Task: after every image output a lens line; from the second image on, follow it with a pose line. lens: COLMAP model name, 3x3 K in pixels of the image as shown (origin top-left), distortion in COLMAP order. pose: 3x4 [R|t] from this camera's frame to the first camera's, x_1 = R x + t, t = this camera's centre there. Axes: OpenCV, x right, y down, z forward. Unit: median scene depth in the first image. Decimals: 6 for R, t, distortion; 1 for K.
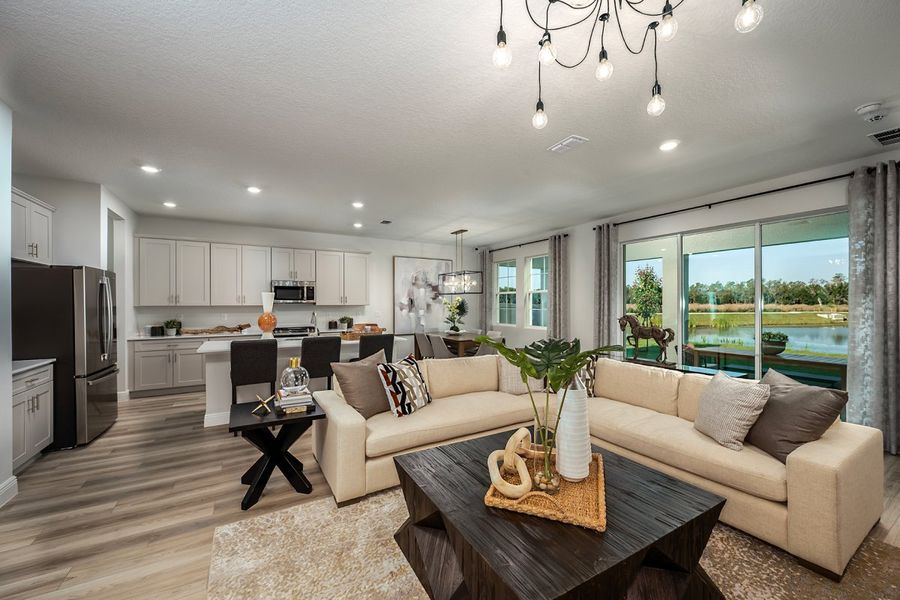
lens RADIAL K [[358.6, 0, 450.0], [0, 358.6, 300.0], [0, 0, 1]] dist [-0.001977, -0.000354]
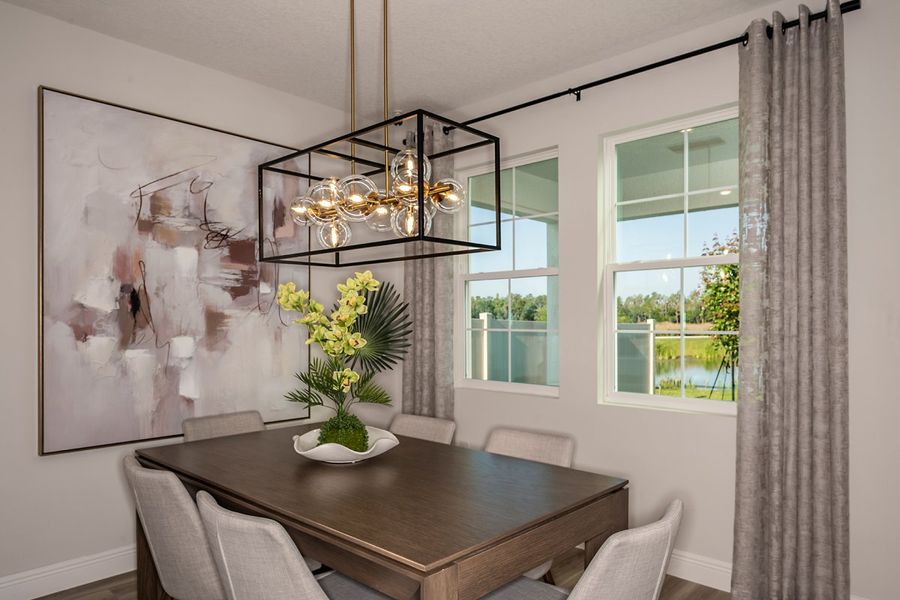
lens RADIAL K [[591.7, 0, 450.3], [0, 591.7, 320.5], [0, 0, 1]] dist [-0.003799, -0.001160]
pose [[0.957392, 0.002217, 0.288782, -0.022511], [-0.003570, 0.999985, 0.004157, 0.014607], [-0.288768, -0.005010, 0.957386, 0.575479]]
